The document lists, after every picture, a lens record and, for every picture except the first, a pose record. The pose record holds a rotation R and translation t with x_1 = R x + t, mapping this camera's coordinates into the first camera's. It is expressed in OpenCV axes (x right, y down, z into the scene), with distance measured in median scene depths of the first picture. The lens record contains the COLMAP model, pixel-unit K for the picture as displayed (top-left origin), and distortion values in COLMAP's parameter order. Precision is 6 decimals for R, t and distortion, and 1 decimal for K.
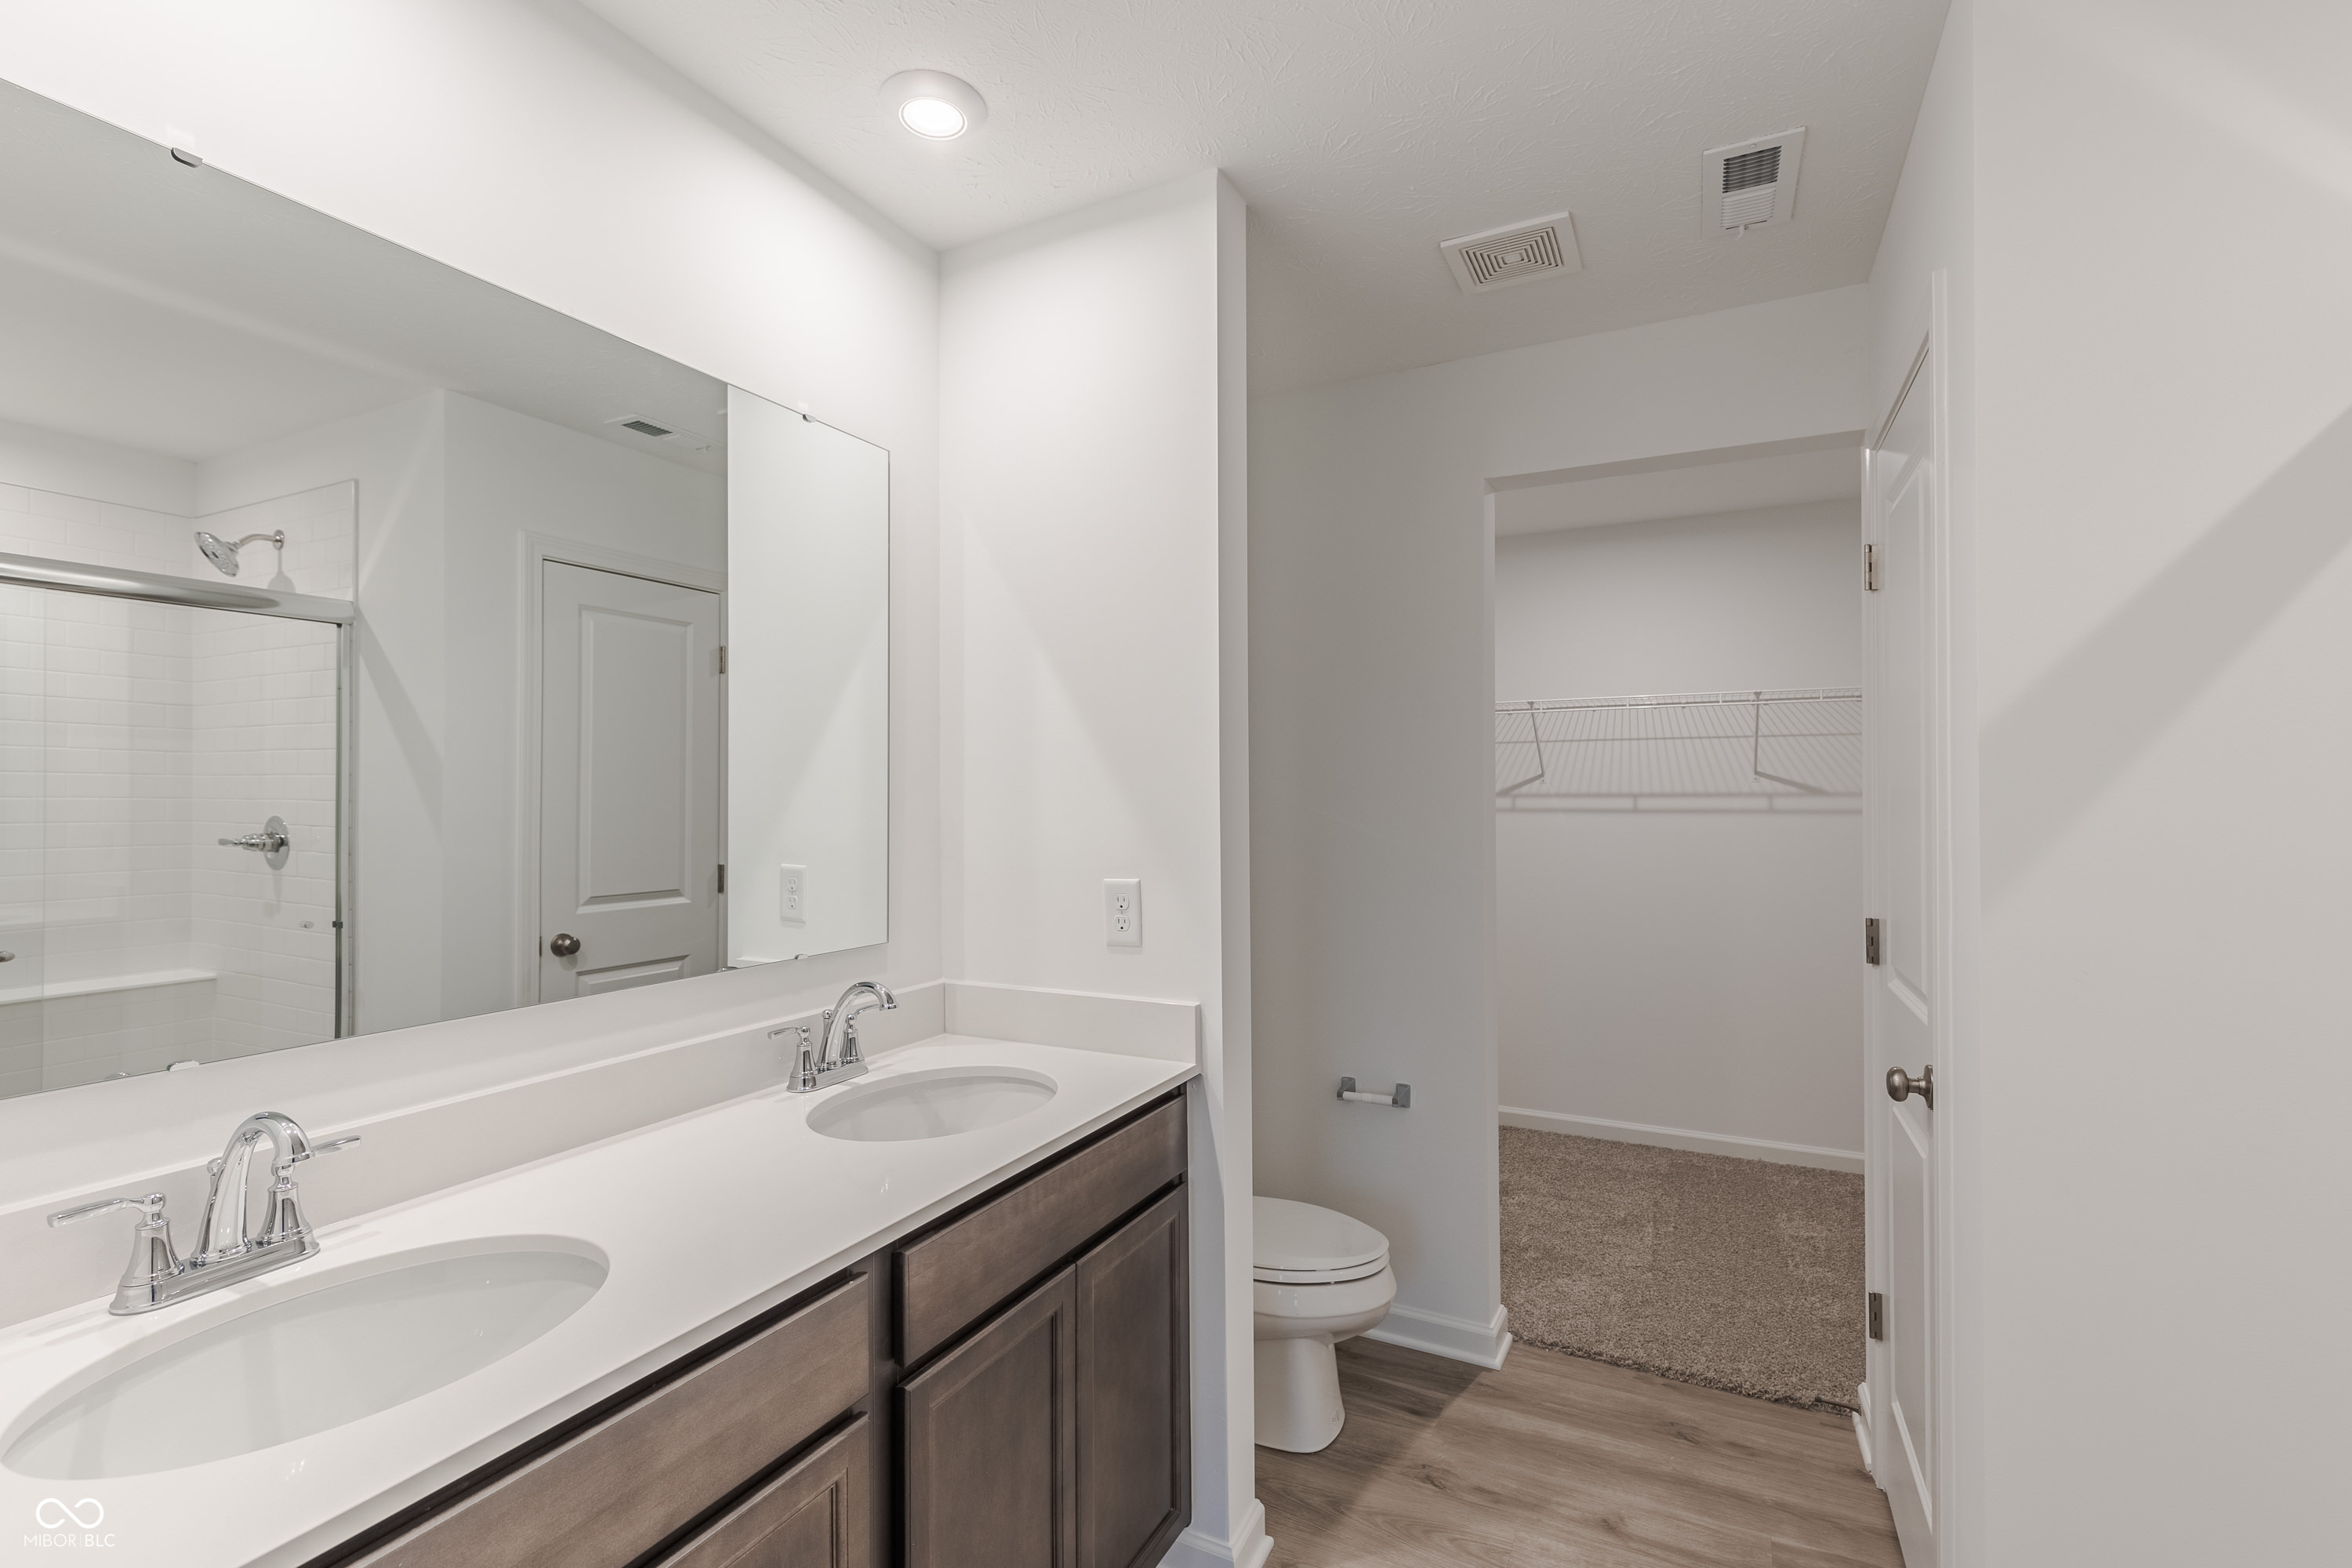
lens RADIAL K [[1065.7, 0, 1172.9], [0, 1065.7, 789.8], [0, 0, 1]] dist [0.009228, -0.000655]
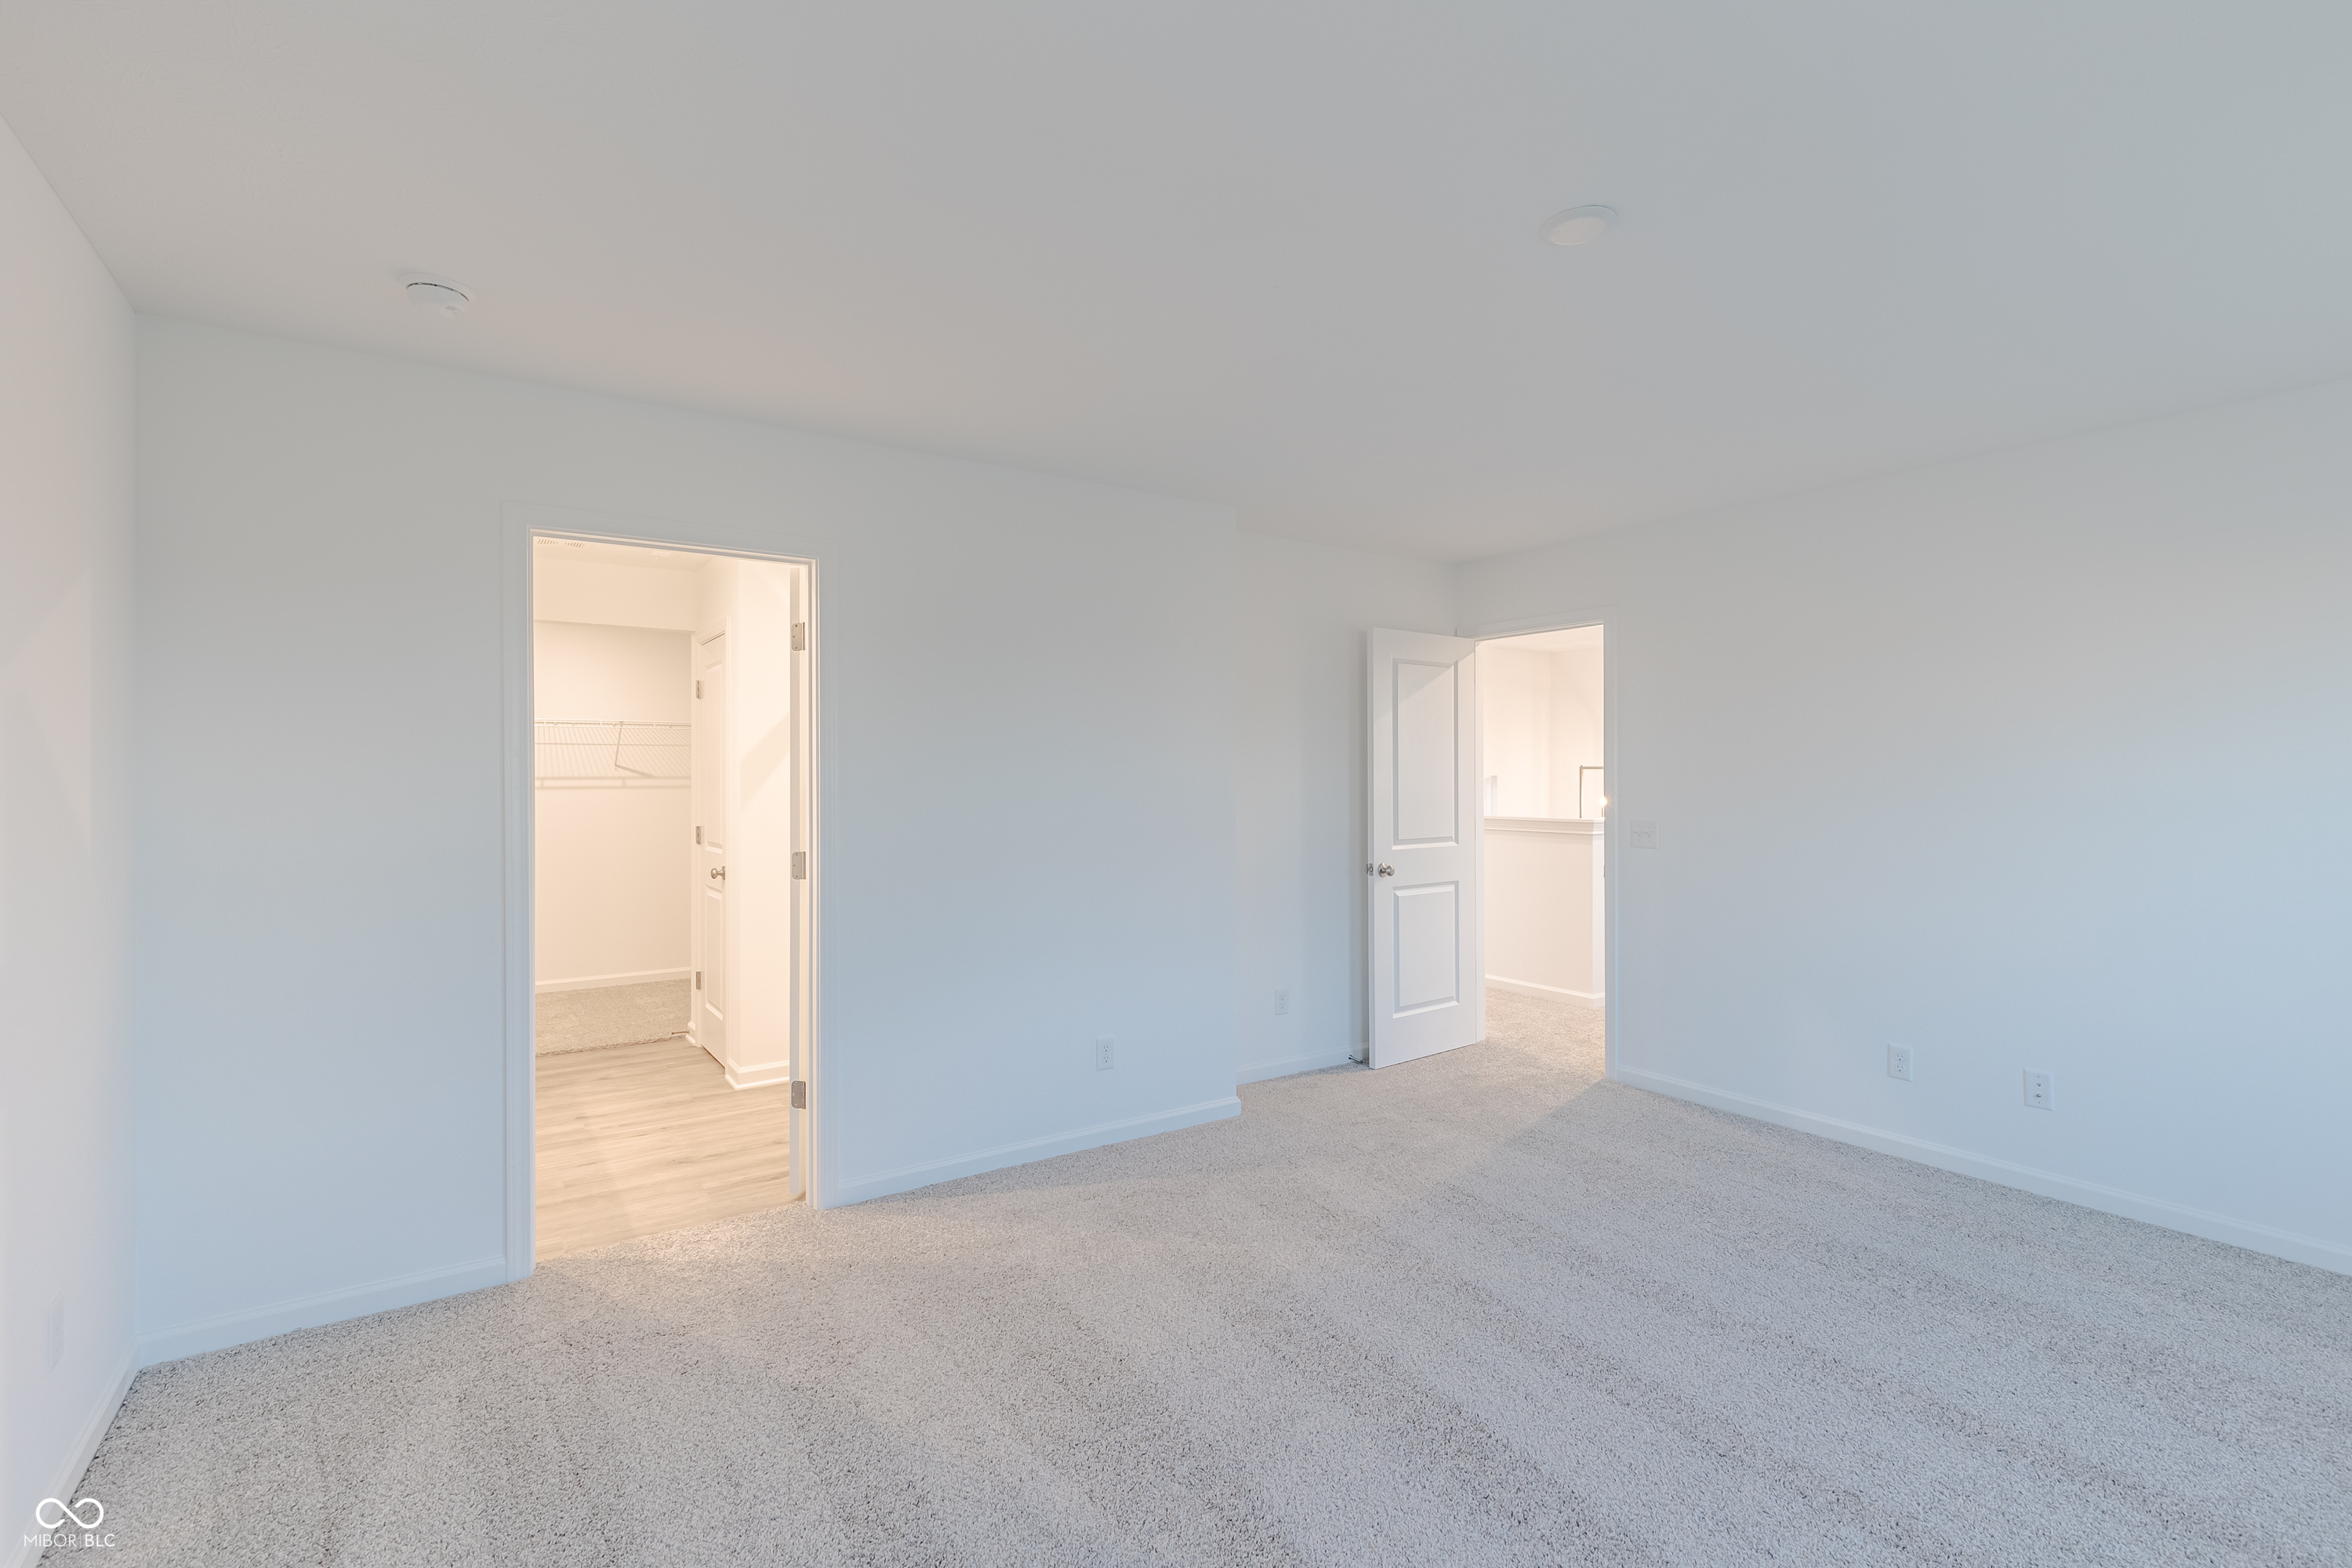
lens RADIAL K [[1065.7, 0, 1172.9], [0, 1065.7, 789.8], [0, 0, 1]] dist [0.009228, -0.000655]
pose [[0.487969, -0.007574, 0.872828, -0.695558], [-0.005249, 0.999919, 0.011611, -0.001246], [-0.872845, -0.010247, 0.487890, -0.841516]]
